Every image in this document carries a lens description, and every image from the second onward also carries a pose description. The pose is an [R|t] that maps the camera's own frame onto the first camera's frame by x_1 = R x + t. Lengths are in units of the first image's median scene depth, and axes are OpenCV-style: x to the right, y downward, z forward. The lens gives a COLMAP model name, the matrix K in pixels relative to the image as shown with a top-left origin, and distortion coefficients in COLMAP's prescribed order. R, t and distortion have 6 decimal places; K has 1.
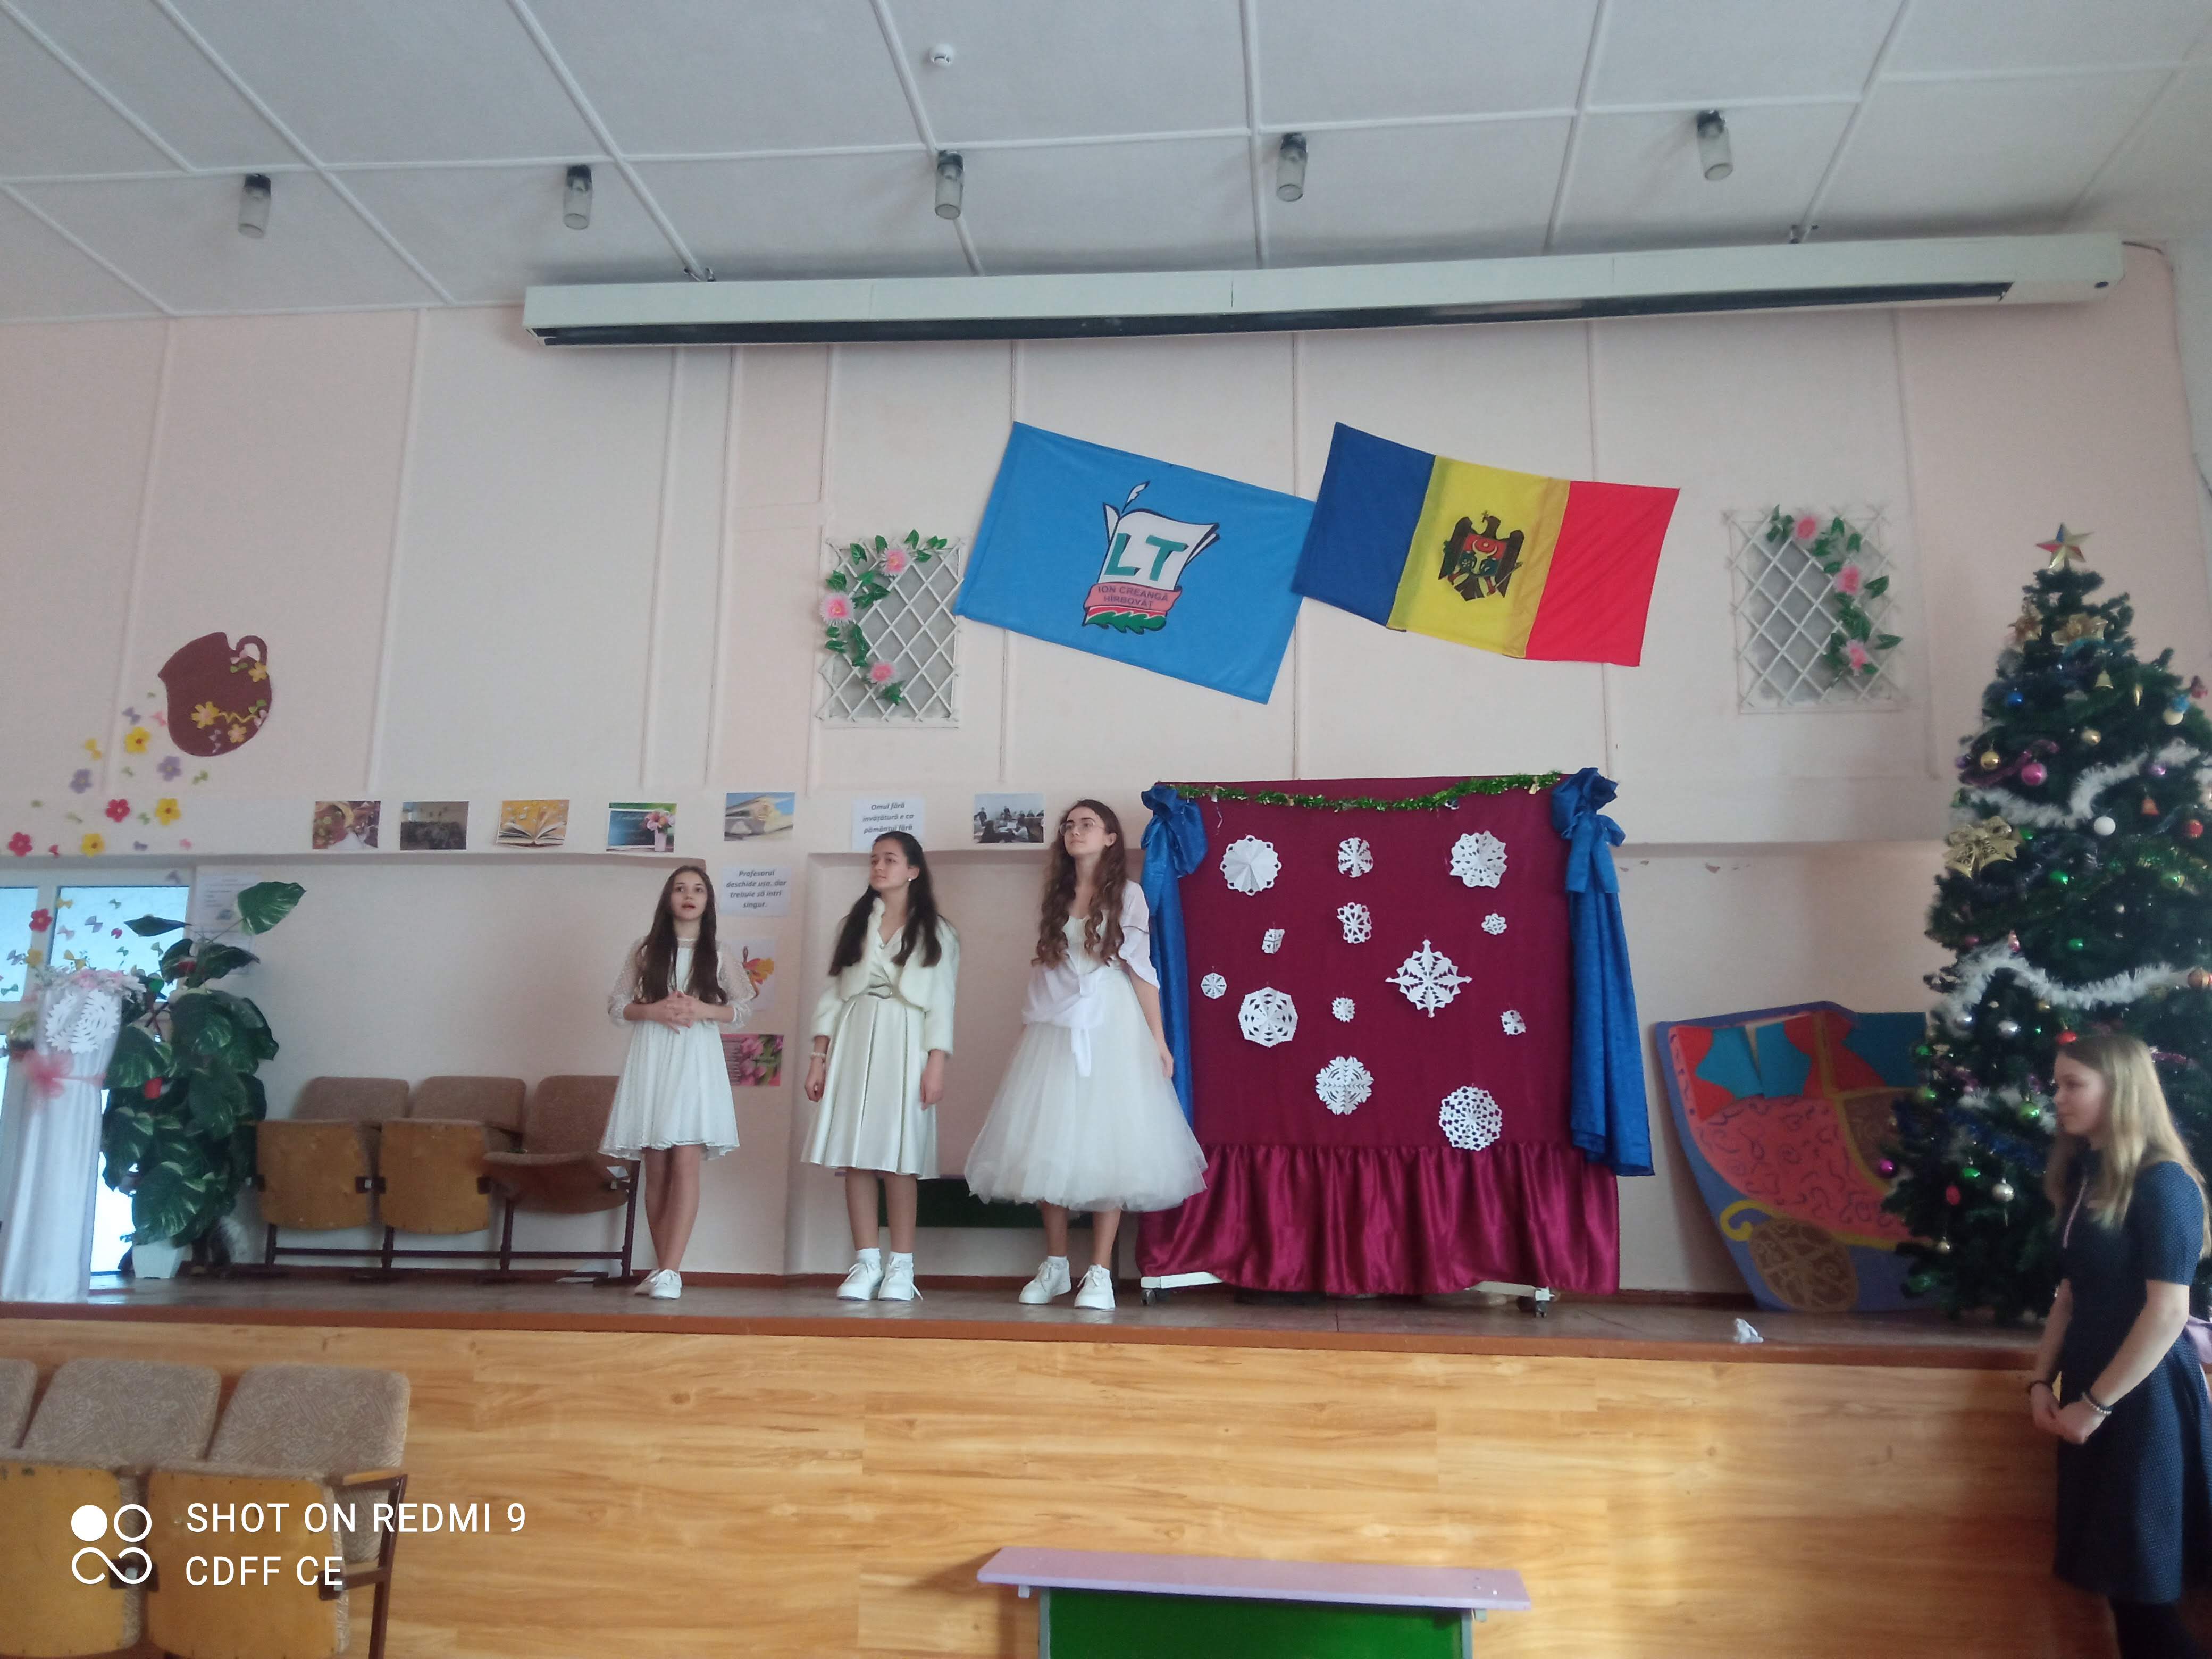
lens RADIAL K [[1779.2, 0, 1098.0], [0, 1779.2, 840.2], [0, 0, 1]] dist [0.102228, -0.187369]
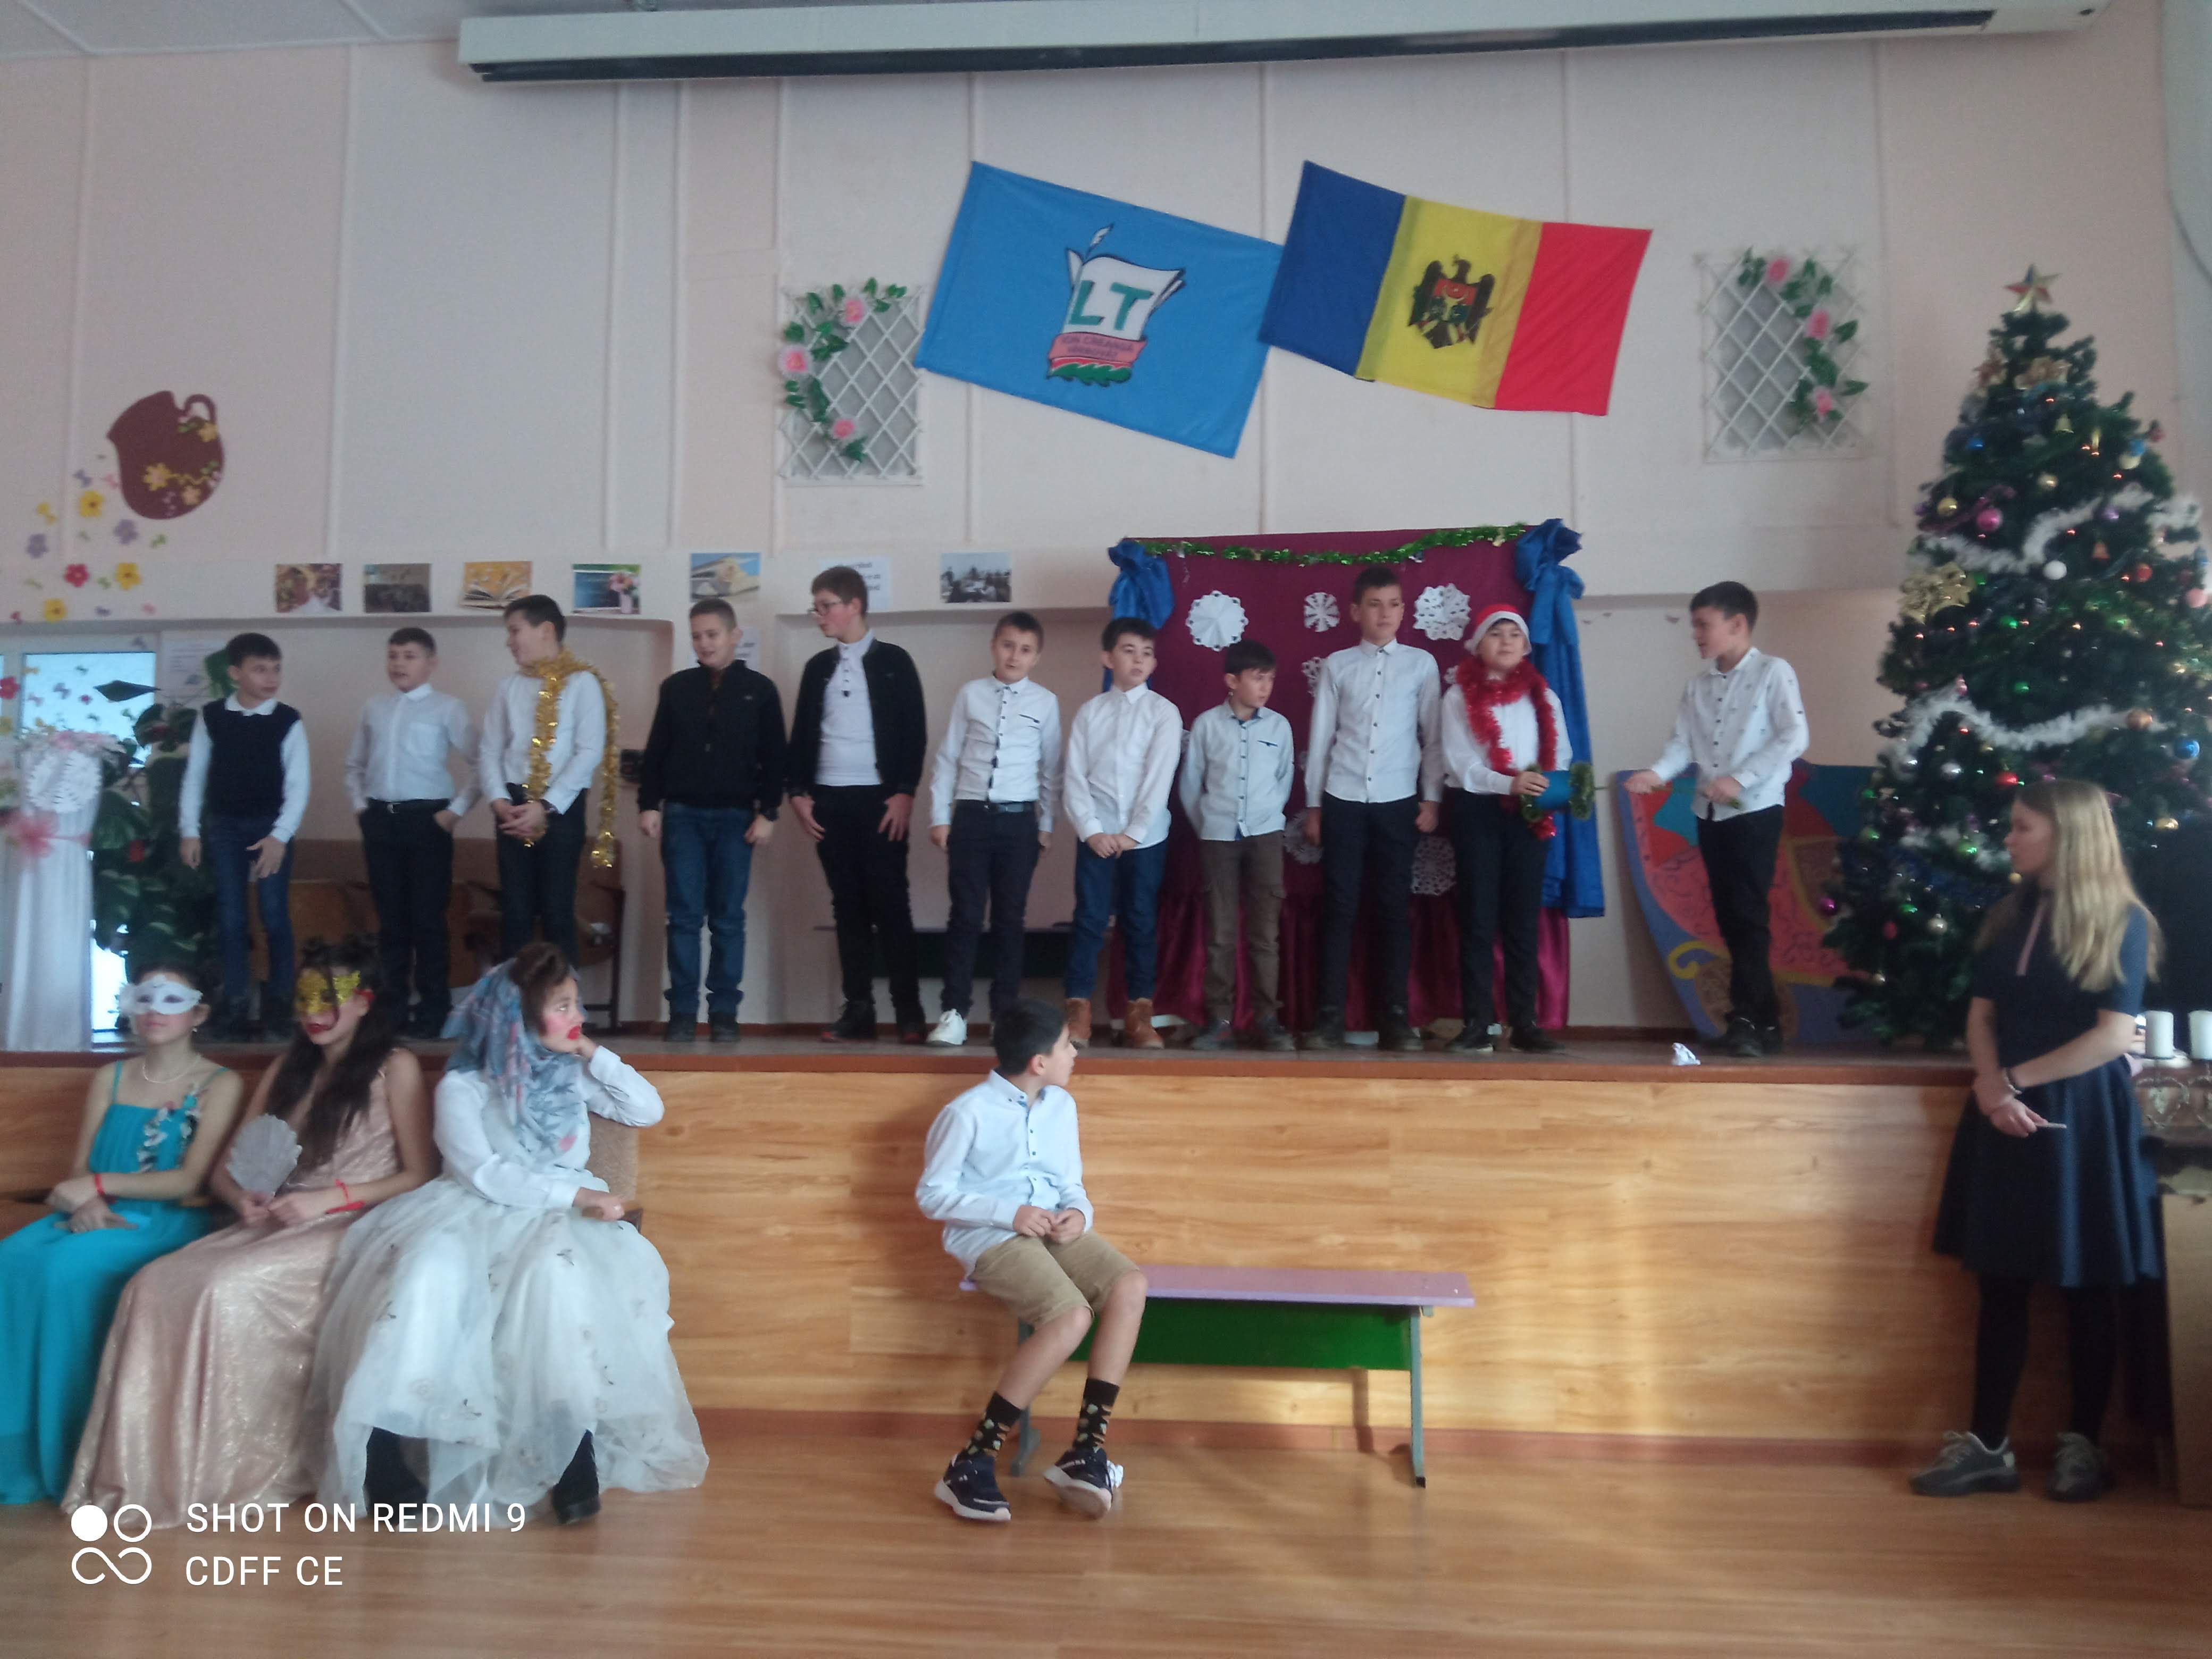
lens RADIAL K [[1781.4, 0, 1096.4], [0, 1781.4, 841.6], [0, 0, 1]] dist [0.089990, -0.158754]
pose [[0.999792, -0.011350, 0.016934, -0.000795], [0.009054, 0.991476, 0.129977, 0.005082], [-0.018265, -0.129797, 0.991372, -0.013669]]
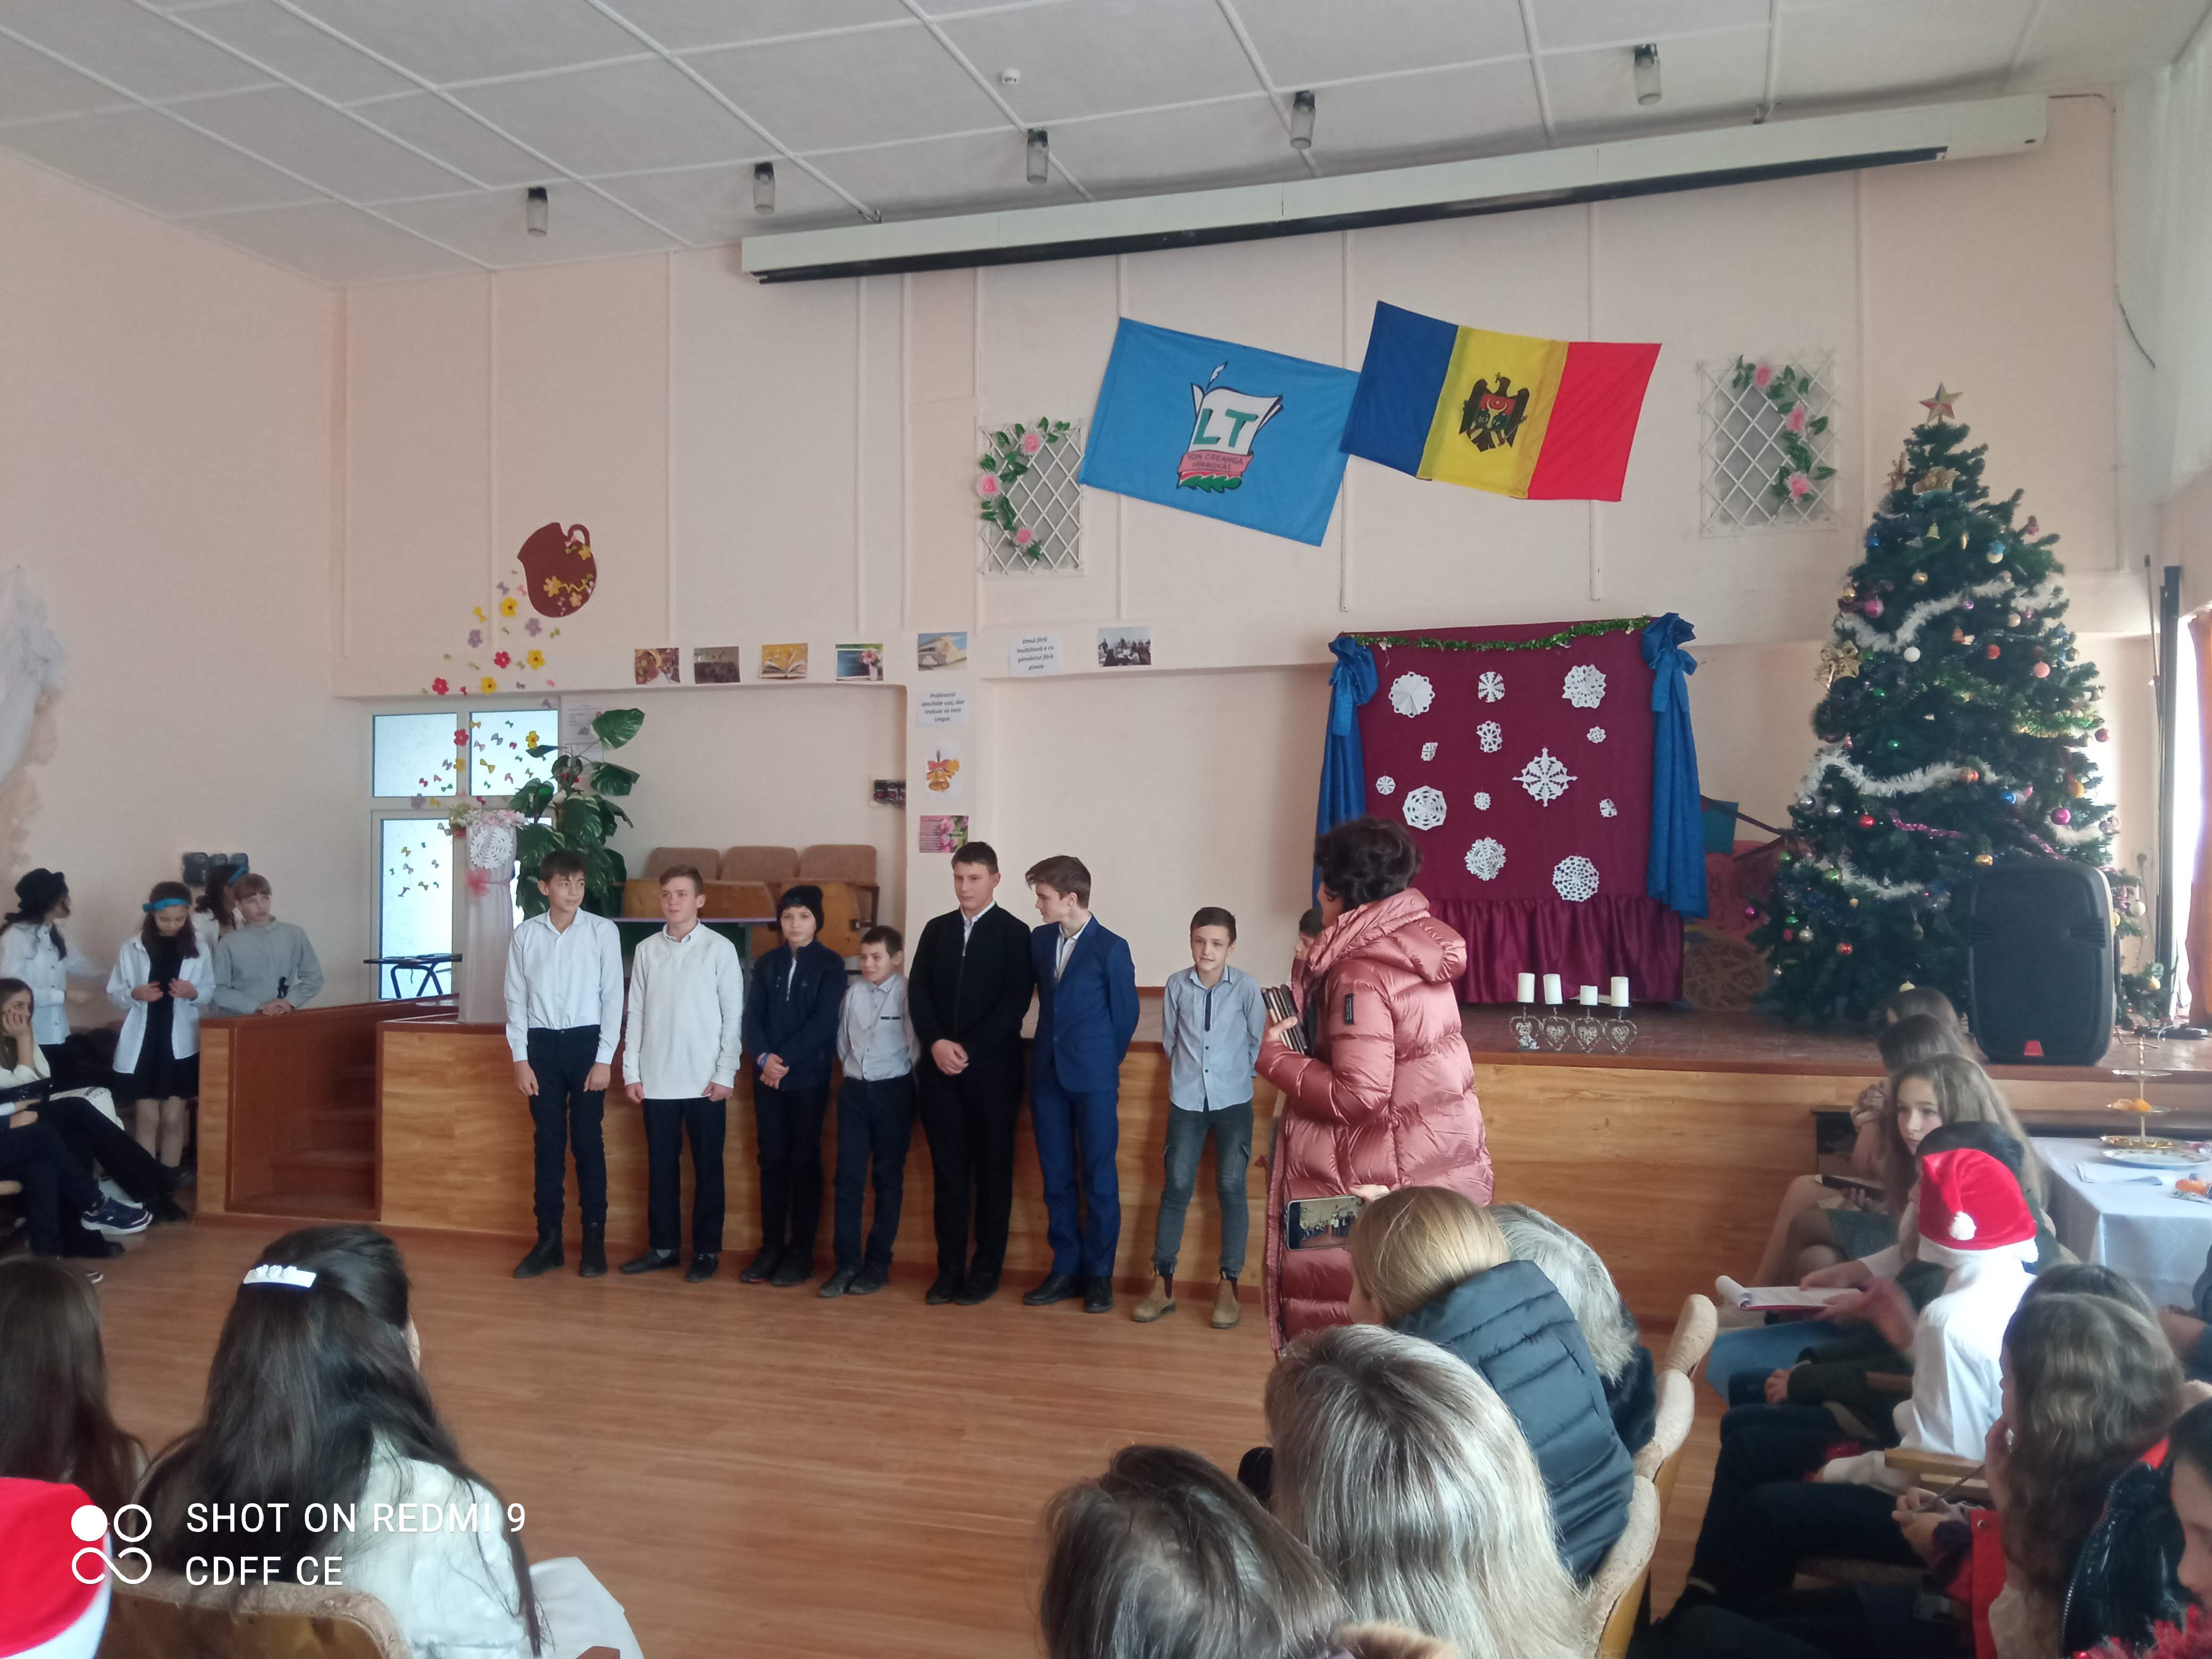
lens RADIAL K [[1784.7, 0, 1099.5], [0, 1784.7, 843.8], [0, 0, 1]] dist [0.103330, -0.179071]
pose [[0.980131, -0.022548, -0.197064, 0.185081], [0.060308, 0.980358, 0.187779, -0.116650], [0.188960, -0.195933, 0.962239, -0.286733]]
